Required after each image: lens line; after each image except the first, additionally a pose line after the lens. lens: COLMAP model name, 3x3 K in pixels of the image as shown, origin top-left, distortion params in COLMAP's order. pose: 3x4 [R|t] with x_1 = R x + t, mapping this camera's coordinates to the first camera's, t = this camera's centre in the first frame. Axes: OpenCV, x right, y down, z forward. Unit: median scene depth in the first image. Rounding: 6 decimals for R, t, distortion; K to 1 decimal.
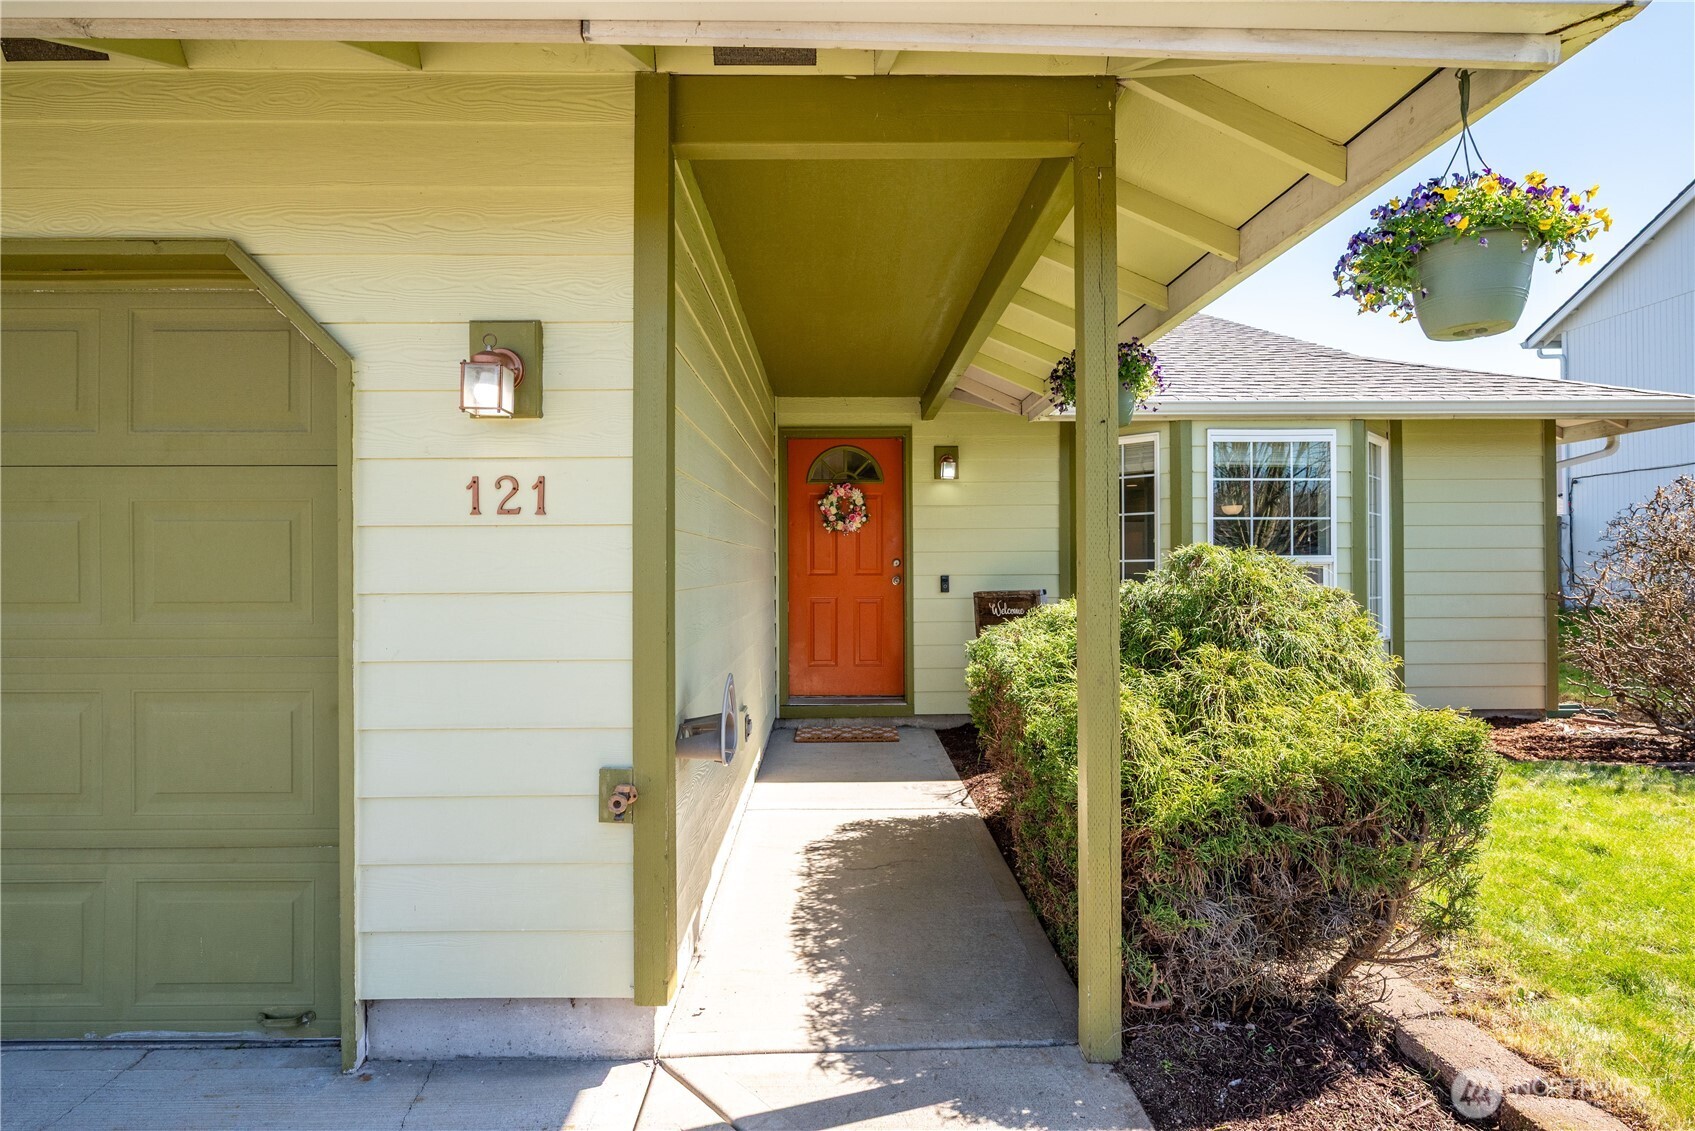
lens RADIAL K [[865.3, 0, 858.7], [0, 865.3, 565.0], [0, 0, 1]] dist [-0.004324, -0.000509]
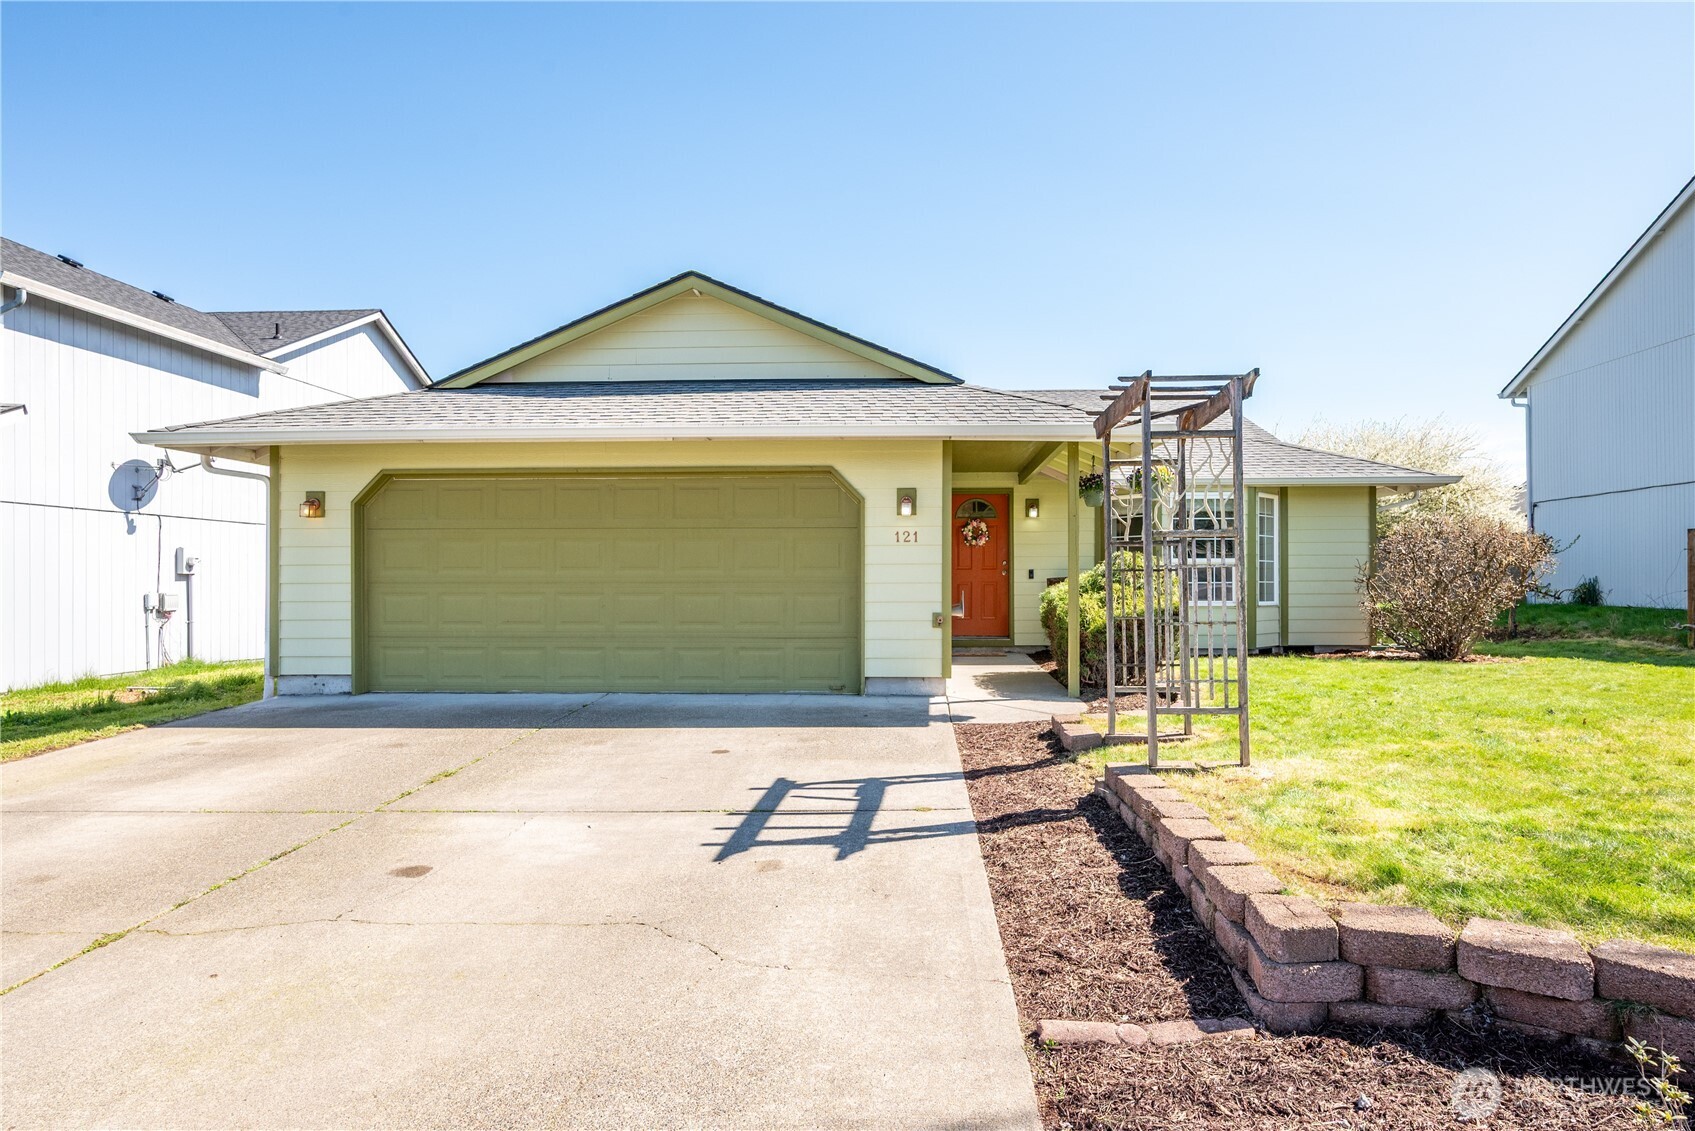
lens RADIAL K [[865.3, 0, 893.8], [0, 865.3, 567.1], [0, 0, 1]] dist [-0.004324, -0.000509]
pose [[0.998067, 0.002340, -0.062097, -0.082994], [-0.003008, 0.999939, -0.010668, 0.029559], [0.062068, 0.010834, 0.998013, -0.908201]]
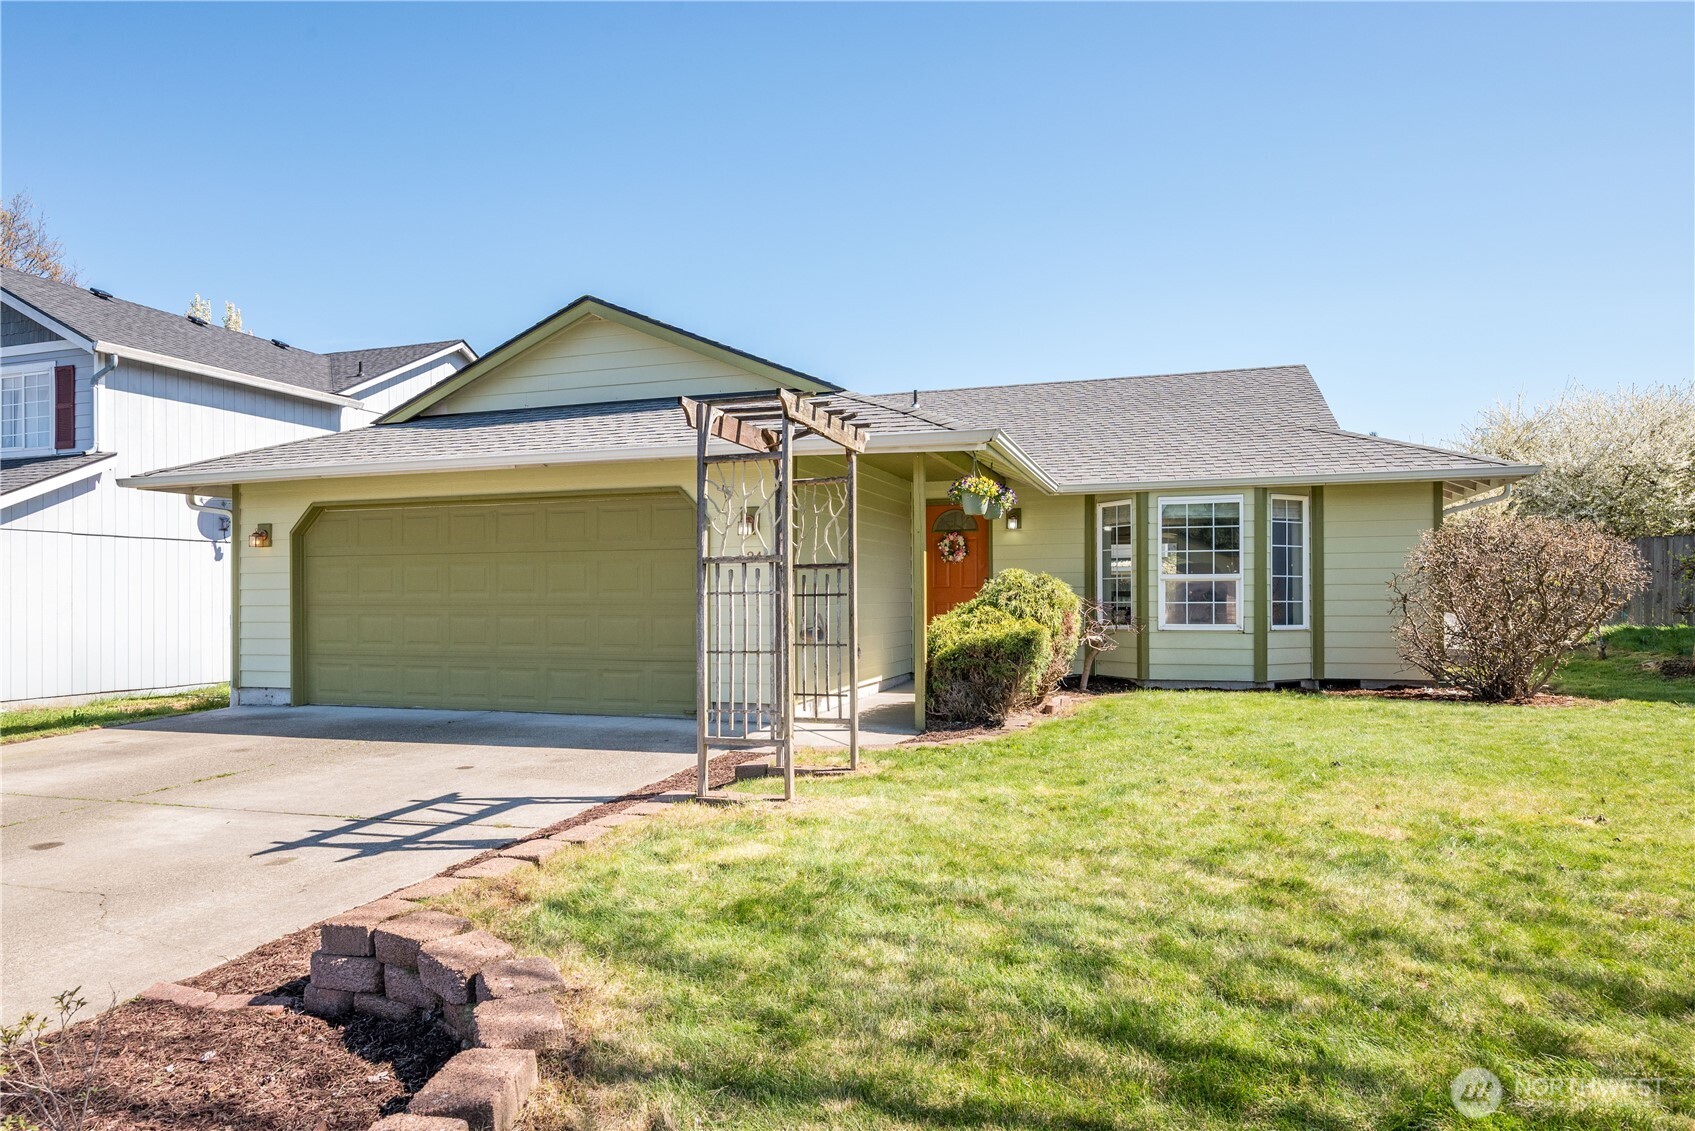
lens RADIAL K [[972.6, 0, 849.4], [0, 972.6, 576.3], [0, 0, 1]] dist [-0.003029, -0.001010]
pose [[0.945436, -0.006203, -0.325749, 0.433131], [0.001262, 0.999881, -0.015375, 0.019457], [0.325806, 0.014125, 0.945331, -0.892725]]
